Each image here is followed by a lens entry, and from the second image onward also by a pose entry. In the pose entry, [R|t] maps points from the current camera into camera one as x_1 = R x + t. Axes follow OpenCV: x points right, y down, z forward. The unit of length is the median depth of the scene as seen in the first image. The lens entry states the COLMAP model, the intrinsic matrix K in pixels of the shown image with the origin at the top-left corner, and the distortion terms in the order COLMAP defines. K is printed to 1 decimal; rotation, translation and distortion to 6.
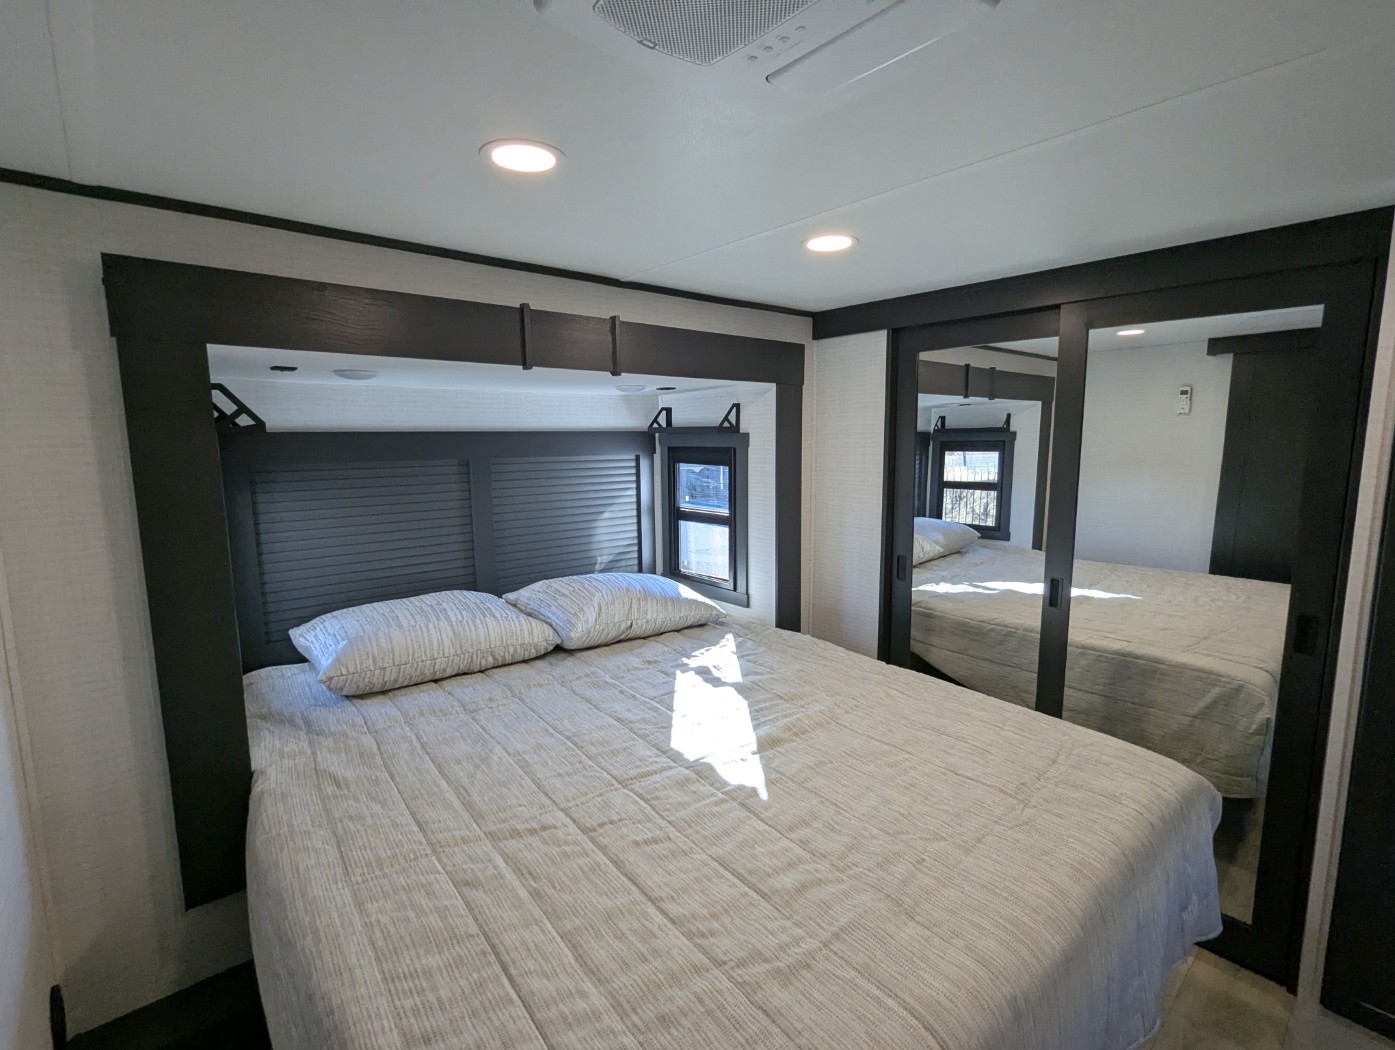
lens RADIAL K [[660.4, 0, 696.3], [0, 660.4, 526.7], [0, 0, 1]] dist [-0.002249, 0.002464]
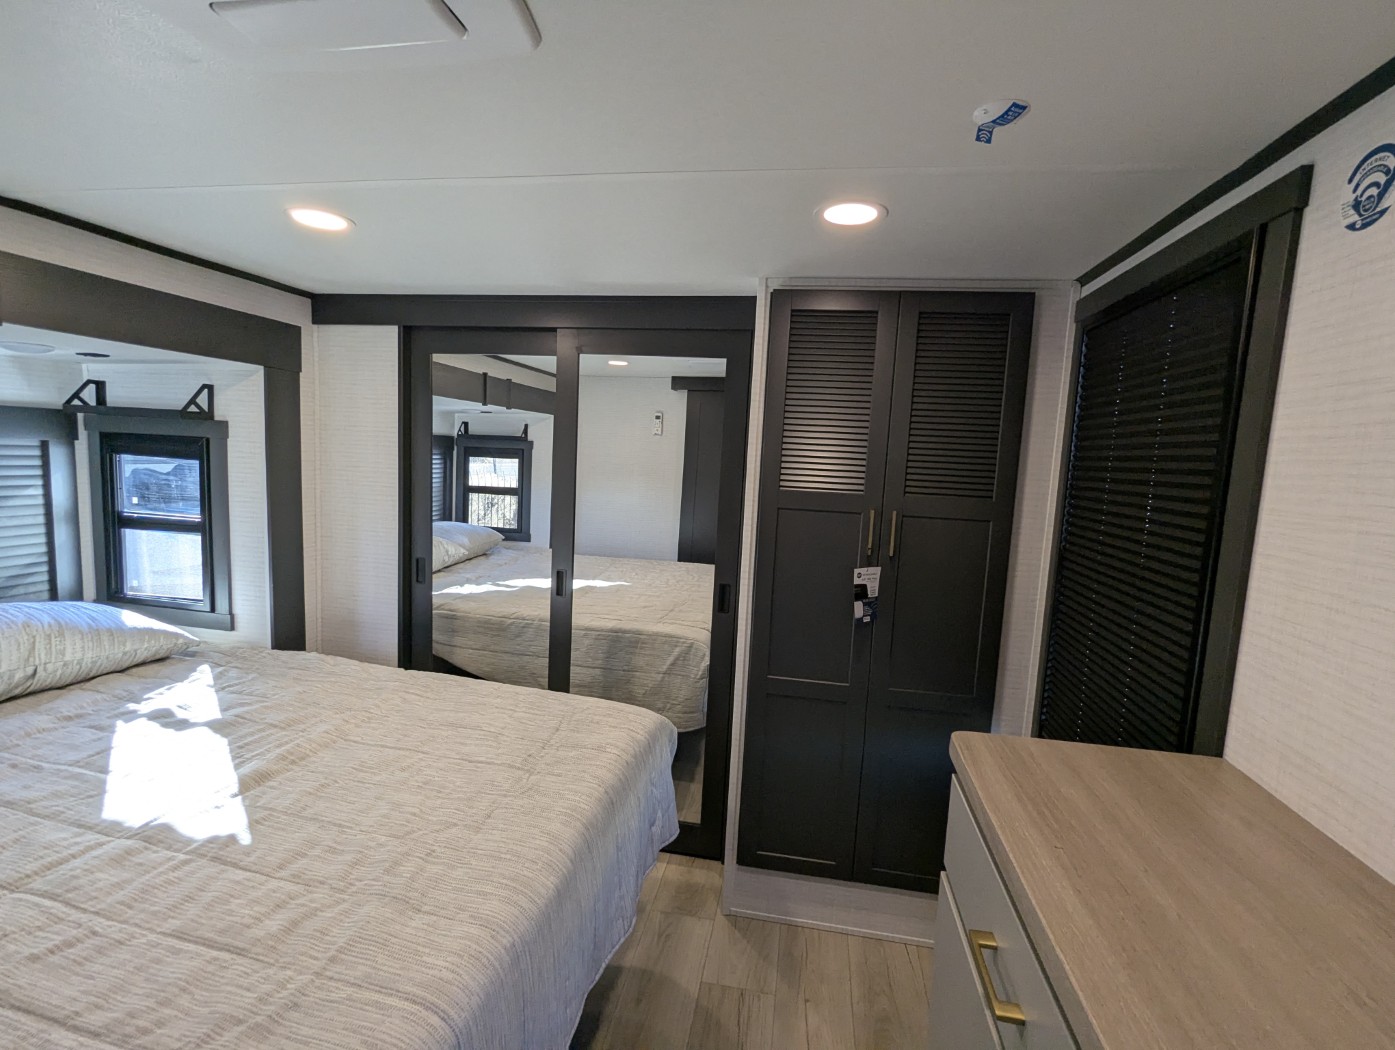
lens RADIAL K [[660.4, 0, 692.8], [0, 660.4, 524.7], [0, 0, 1]] dist [-0.002249, 0.002464]
pose [[0.780189, -0.020855, 0.625197, 0.016376], [0.029060, 0.999573, -0.002920, 0.009927], [-0.624869, 0.020447, 0.780462, -0.023765]]
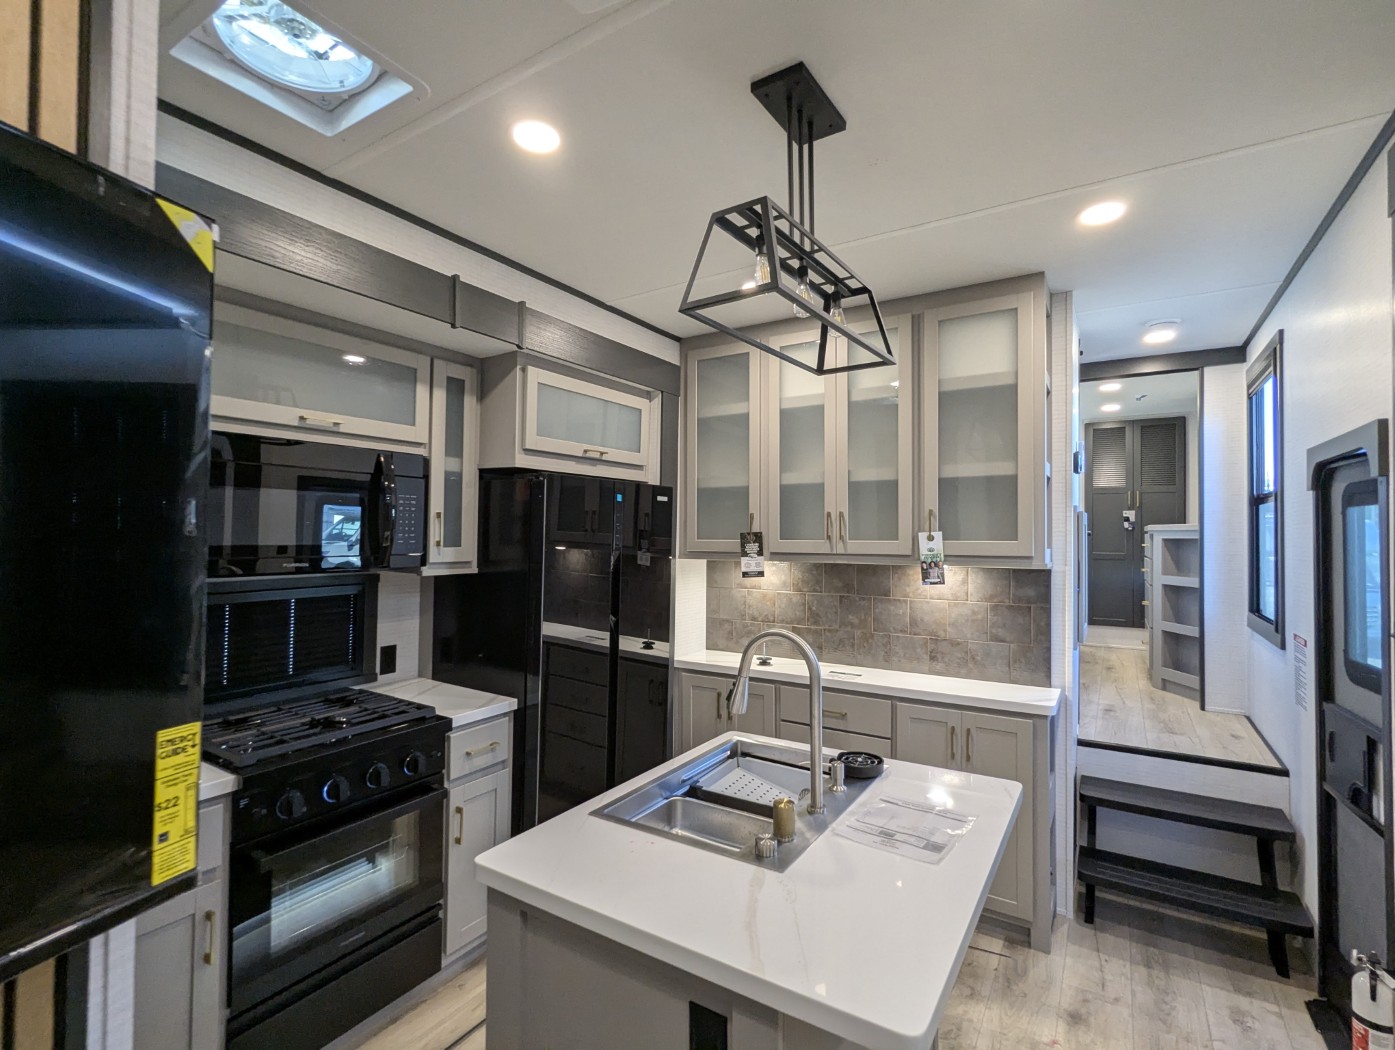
lens RADIAL K [[660.4, 0, 695.8], [0, 660.4, 525.7], [0, 0, 1]] dist [-0.002249, 0.002464]
pose [[0.958726, 0.024283, 0.283292, -1.672920], [0.017839, 0.989247, -0.145166, 0.489005], [-0.283771, 0.144228, 0.947983, -1.496232]]
